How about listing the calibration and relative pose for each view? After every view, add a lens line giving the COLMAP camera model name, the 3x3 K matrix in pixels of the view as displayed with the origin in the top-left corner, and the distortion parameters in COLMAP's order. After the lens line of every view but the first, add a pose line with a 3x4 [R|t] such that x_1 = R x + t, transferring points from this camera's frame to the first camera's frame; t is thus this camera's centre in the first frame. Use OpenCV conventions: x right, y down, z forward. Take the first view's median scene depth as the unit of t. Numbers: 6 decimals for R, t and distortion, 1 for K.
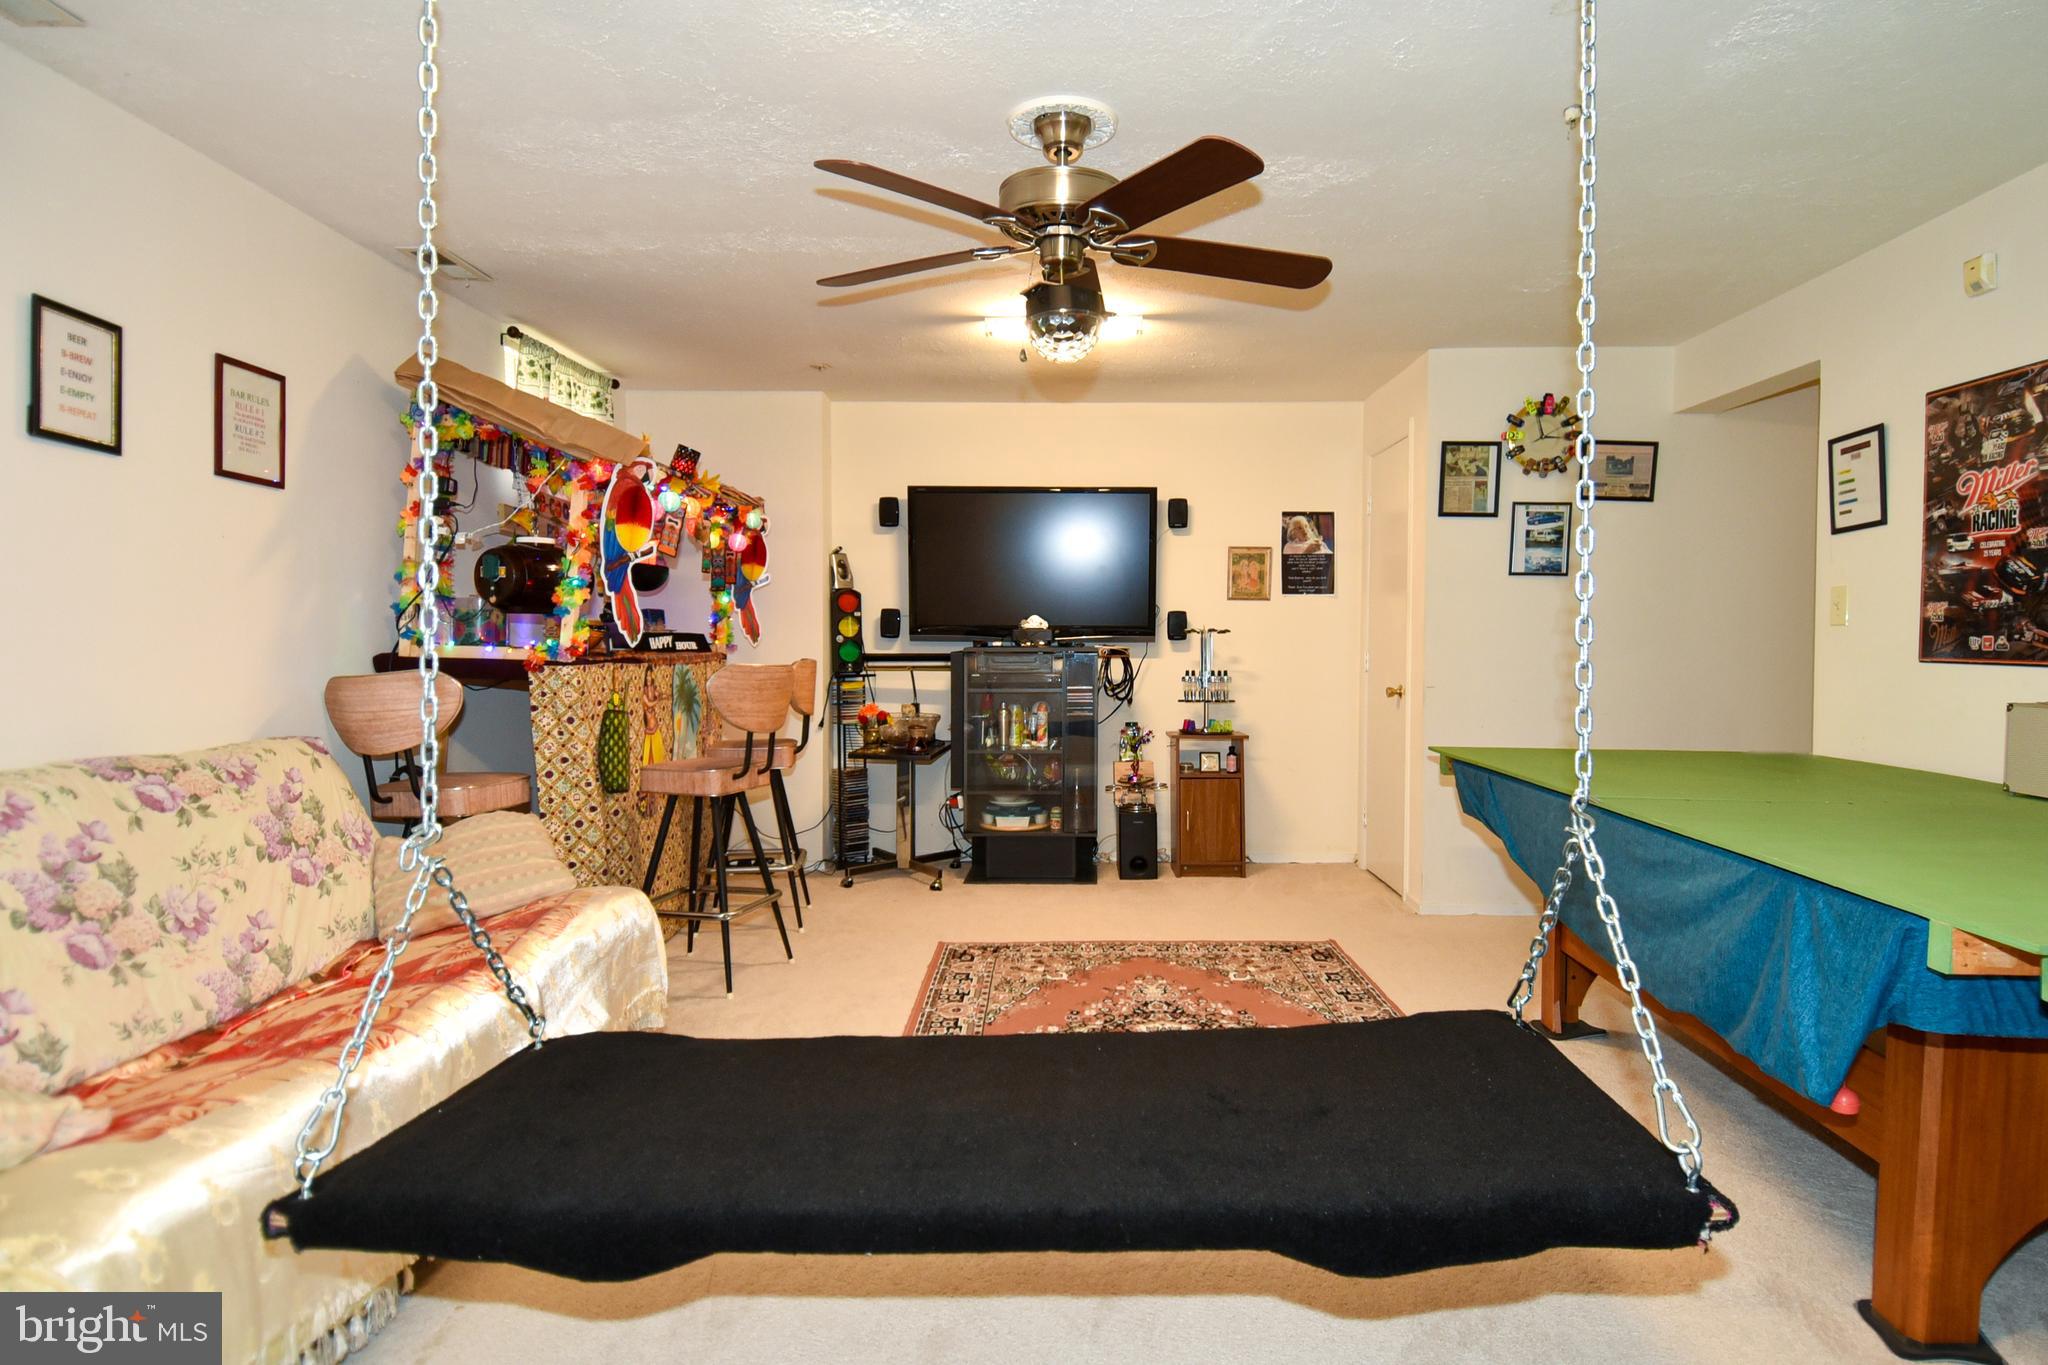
lens RADIAL K [[1073.0, 0, 1025.2], [0, 1073.0, 639.0], [0, 0, 1]] dist [0.050532, -0.050805]
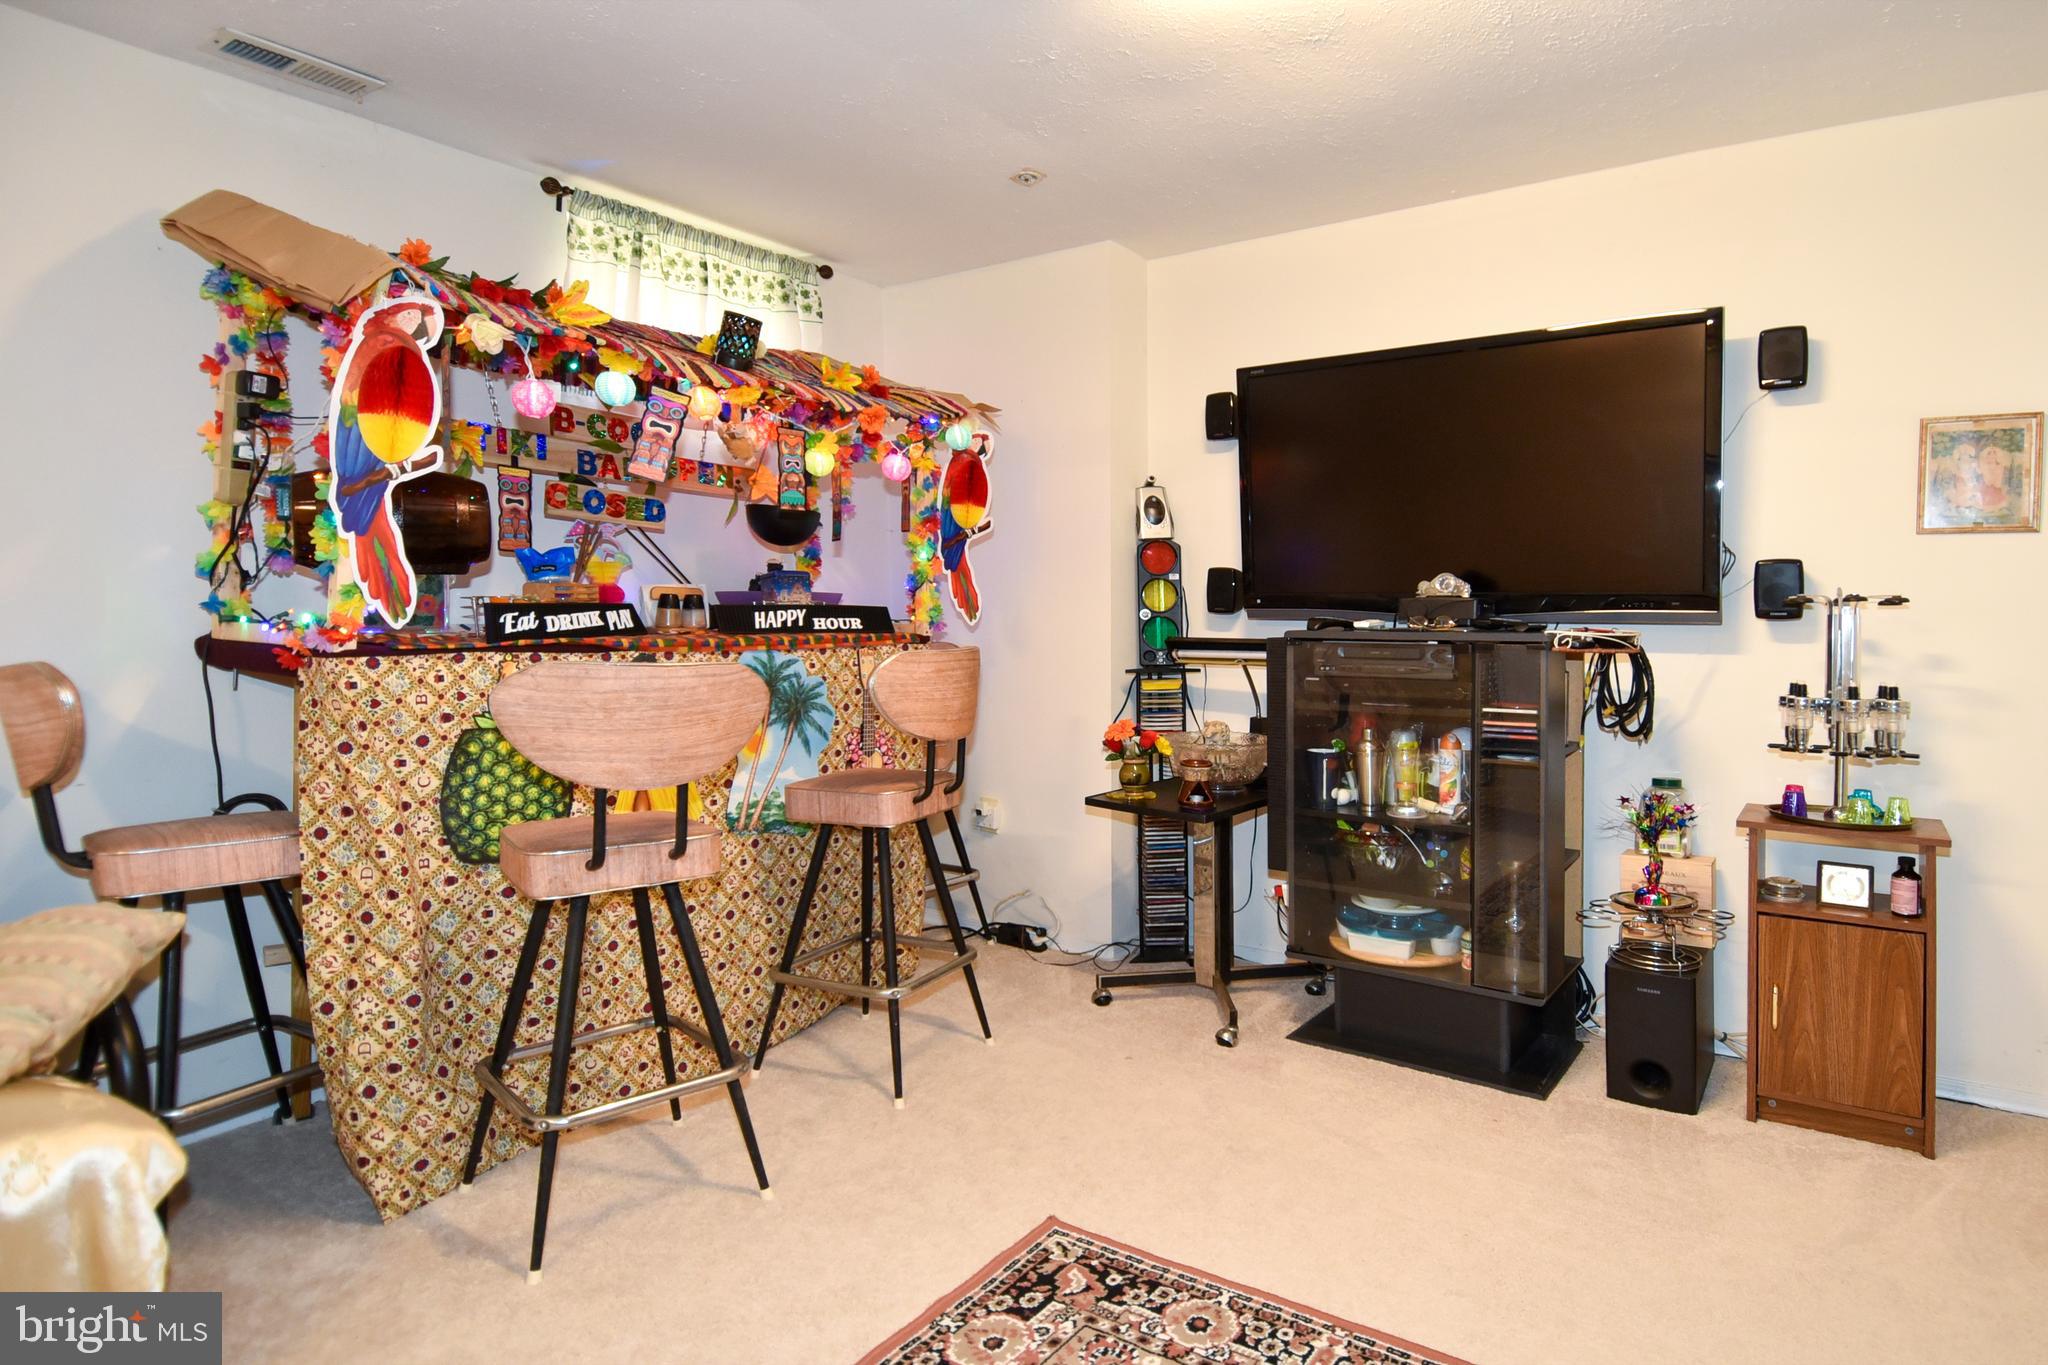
lens RADIAL K [[1075.3, 0, 1021.9], [0, 1075.3, 626.0], [0, 0, 1]] dist [0.049295, -0.038440]
pose [[0.829351, 0.009943, -0.558640, 0.142148], [-0.003082, 0.999908, 0.013221, -0.001415], [0.558720, -0.009244, 0.829305, 0.423978]]
